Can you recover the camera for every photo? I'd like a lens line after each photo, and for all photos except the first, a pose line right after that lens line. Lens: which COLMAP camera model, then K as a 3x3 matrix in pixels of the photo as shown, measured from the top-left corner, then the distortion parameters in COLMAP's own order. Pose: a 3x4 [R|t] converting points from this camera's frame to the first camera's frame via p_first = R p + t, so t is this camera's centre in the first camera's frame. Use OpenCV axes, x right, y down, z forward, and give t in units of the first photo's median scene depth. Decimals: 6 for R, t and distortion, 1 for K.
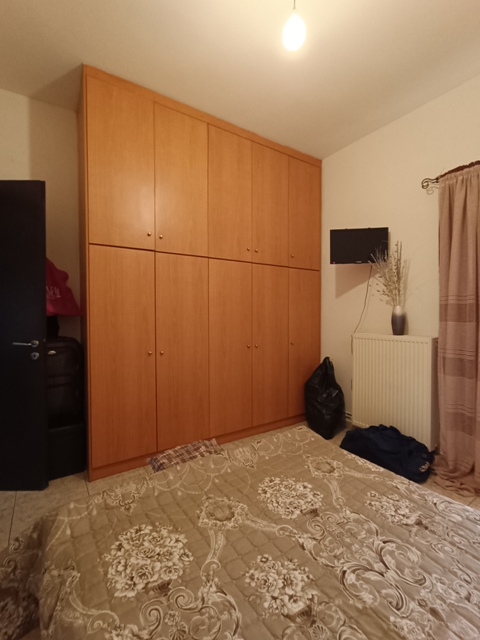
lens RADIAL K [[286.7, 0, 240.0], [0, 286.7, 320.0], [0, 0, 1]] dist [-0.014494, 0.000741]
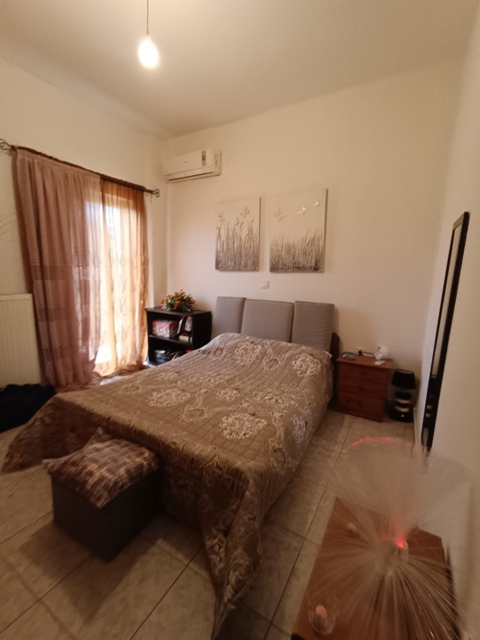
lens RADIAL K [[286.7, 0, 240.0], [0, 286.7, 320.0], [0, 0, 1]] dist [-0.014494, 0.000741]
pose [[-0.419445, -0.170563, 0.891613, -1.572586], [-0.012351, 0.983171, 0.182268, -0.118489], [-0.907697, 0.065439, -0.414493, 1.493377]]
